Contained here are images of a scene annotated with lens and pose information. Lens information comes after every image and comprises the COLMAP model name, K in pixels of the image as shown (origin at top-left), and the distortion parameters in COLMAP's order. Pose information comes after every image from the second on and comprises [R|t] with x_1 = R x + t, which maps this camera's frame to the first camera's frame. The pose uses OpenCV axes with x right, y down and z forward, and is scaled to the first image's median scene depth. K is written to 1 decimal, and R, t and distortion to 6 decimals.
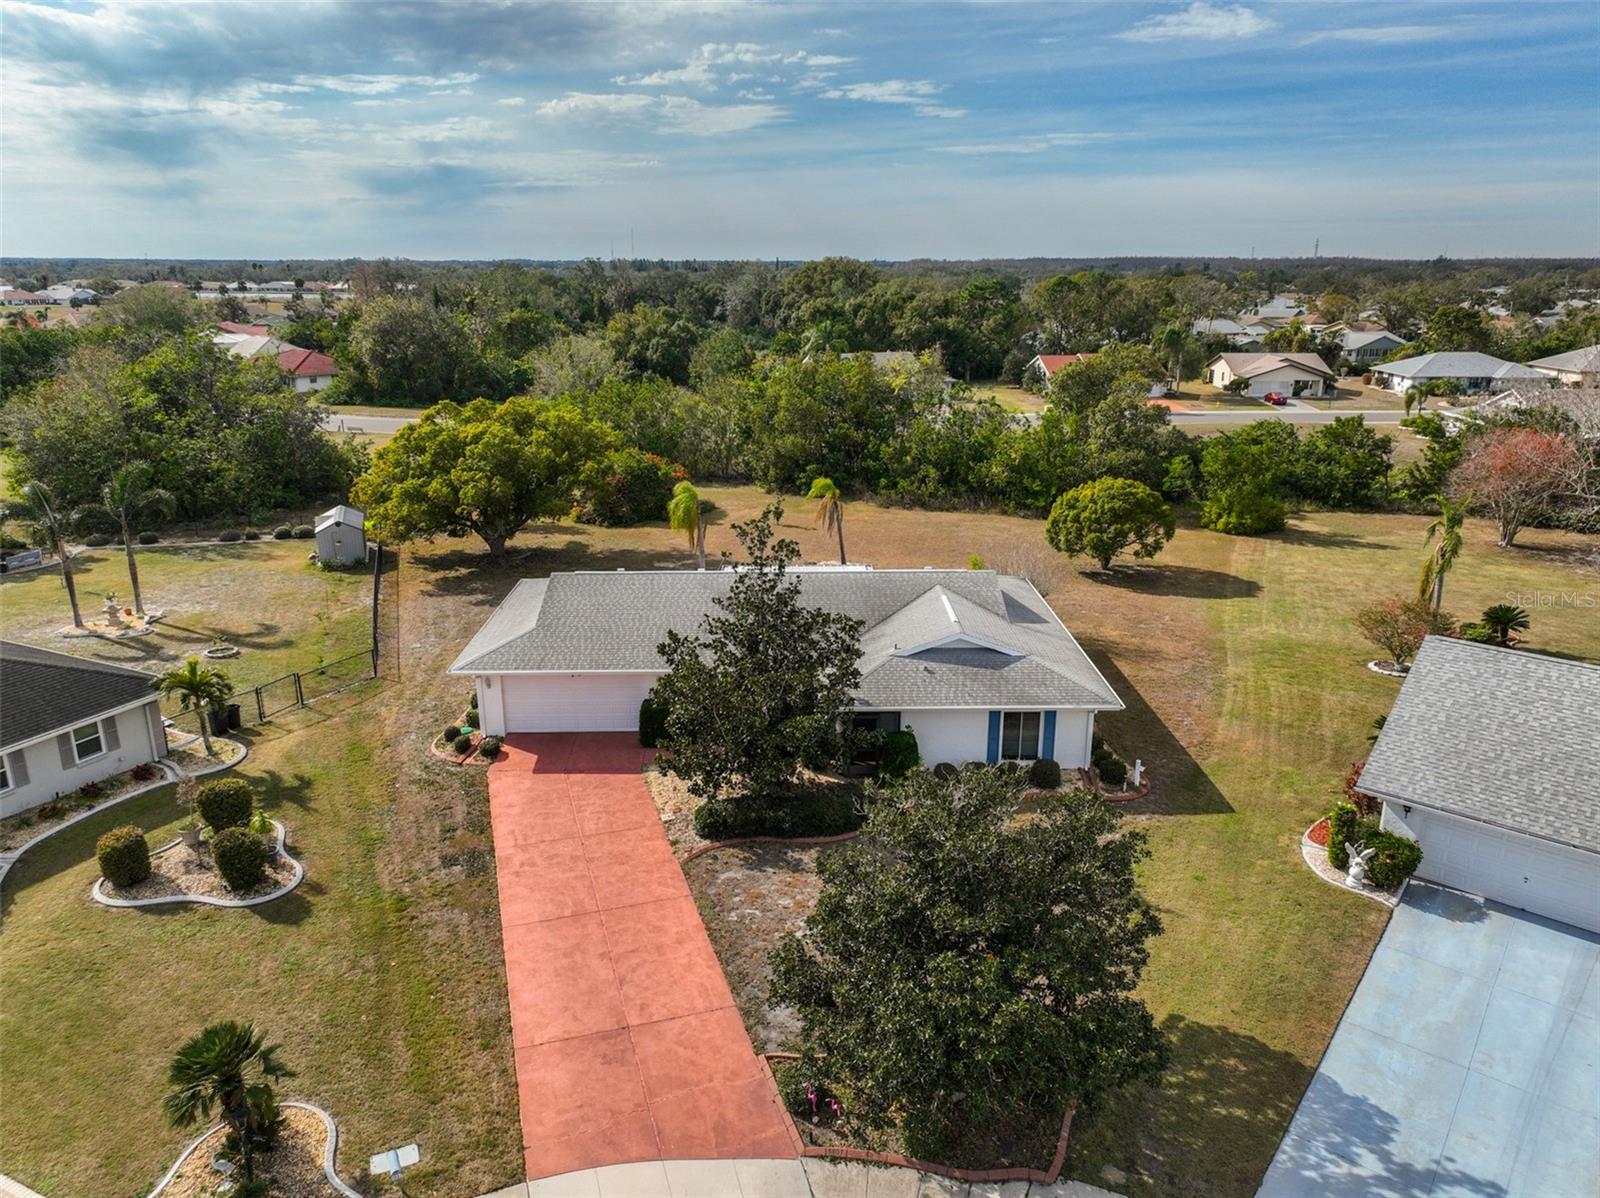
lens RADIAL K [[1123.4, 0, 802.0], [0, 1123.4, 566.1], [0, 0, 1]] dist [-0.003128, 0.020231]
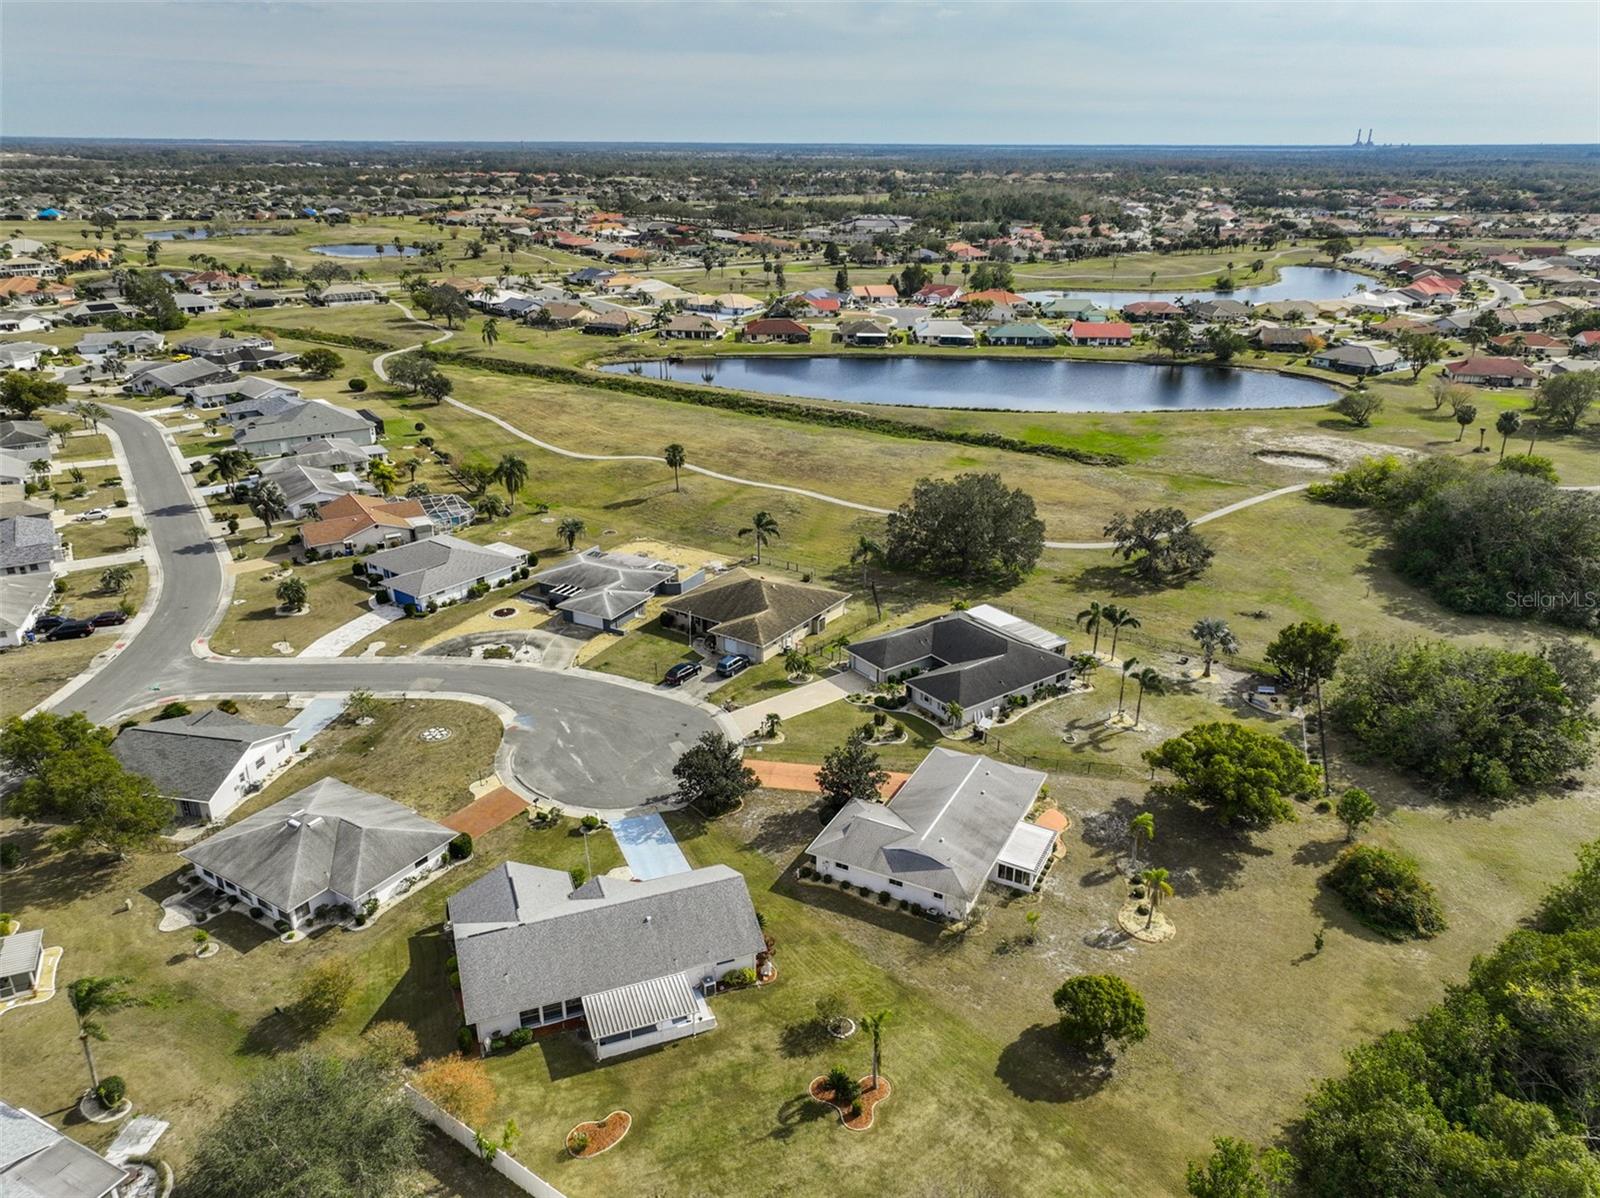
lens RADIAL K [[1123.4, 0, 789.8], [0, 1123.4, 598.6], [0, 0, 1]] dist [-0.003128, 0.020231]
pose [[-0.486397, 0.326183, -0.810569, 2.066537], [-0.228358, 0.848000, 0.478277, -1.507417], [0.843369, 0.417732, -0.337978, 1.469005]]
